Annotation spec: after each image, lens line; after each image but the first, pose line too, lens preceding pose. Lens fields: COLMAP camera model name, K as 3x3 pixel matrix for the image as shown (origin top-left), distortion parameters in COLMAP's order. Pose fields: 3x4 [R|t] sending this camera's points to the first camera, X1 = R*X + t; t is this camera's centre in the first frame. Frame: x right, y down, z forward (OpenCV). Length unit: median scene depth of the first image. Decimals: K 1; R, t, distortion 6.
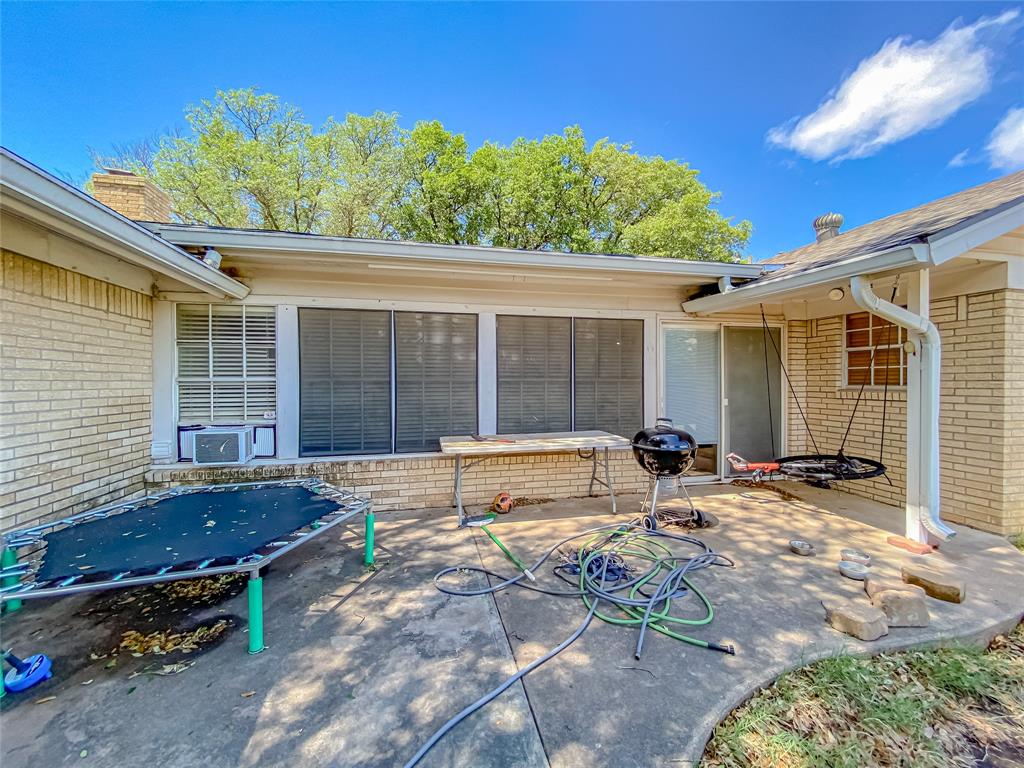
lens RADIAL K [[414.9, 0, 512.0], [0, 414.9, 384.0], [0, 0, 1]] dist [0.006102, -0.000047]
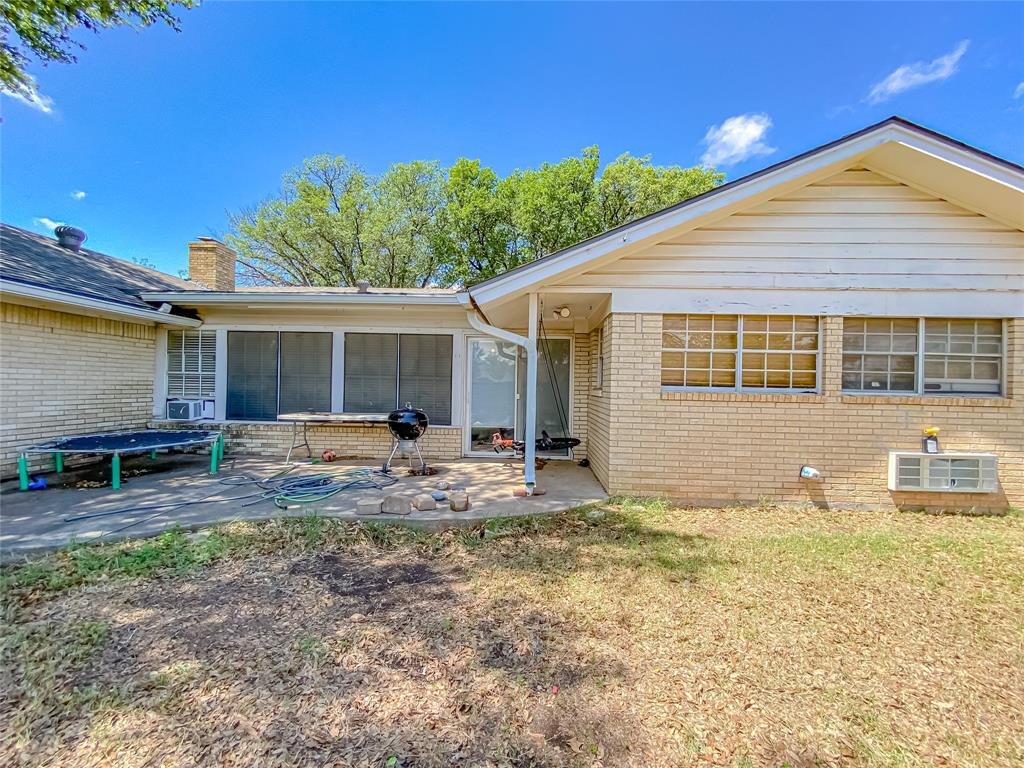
lens RADIAL K [[414.9, 0, 512.0], [0, 414.9, 384.0], [0, 0, 1]] dist [0.006102, -0.000047]
pose [[0.965707, 0.020222, -0.258845, 1.052052], [-0.023268, 0.999691, -0.008709, 0.019155], [0.258589, 0.014434, 0.965880, -0.332054]]
